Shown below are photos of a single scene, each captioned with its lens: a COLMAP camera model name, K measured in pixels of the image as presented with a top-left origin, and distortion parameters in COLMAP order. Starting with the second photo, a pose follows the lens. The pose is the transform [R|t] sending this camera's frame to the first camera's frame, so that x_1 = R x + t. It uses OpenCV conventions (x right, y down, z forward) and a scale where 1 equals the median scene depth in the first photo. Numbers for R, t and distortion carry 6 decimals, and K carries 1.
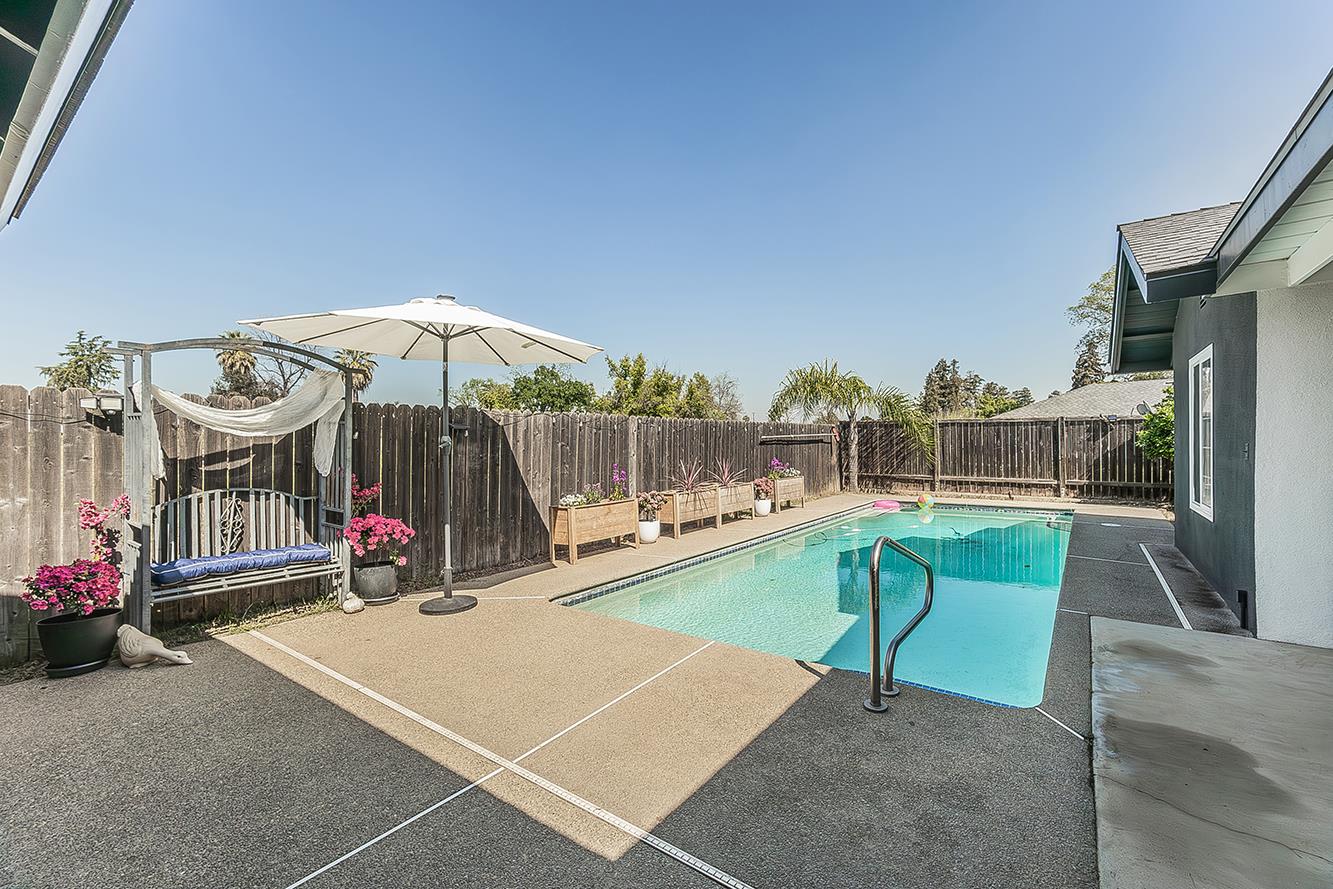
lens RADIAL K [[561.6, 0, 664.1], [0, 561.6, 448.4], [0, 0, 1]] dist [0.009586, -0.000755]
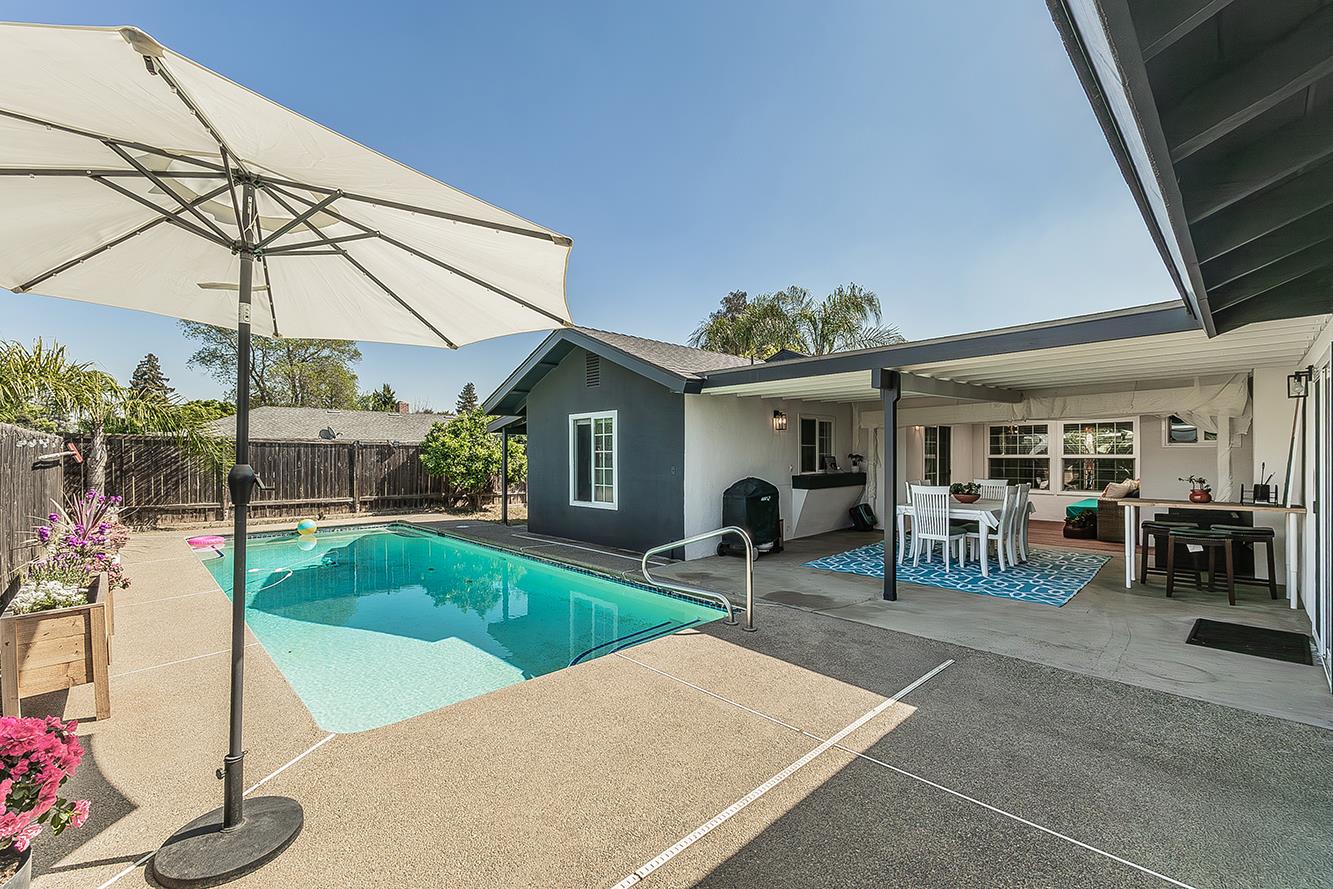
lens RADIAL K [[561.6, 0, 659.2], [0, 561.6, 443.7], [0, 0, 1]] dist [0.009586, -0.000755]
pose [[0.166775, 0.032191, 0.985469, -0.298227], [0.008394, 0.999384, -0.034066, -0.007021], [-0.985959, 0.013953, 0.166403, 0.222917]]
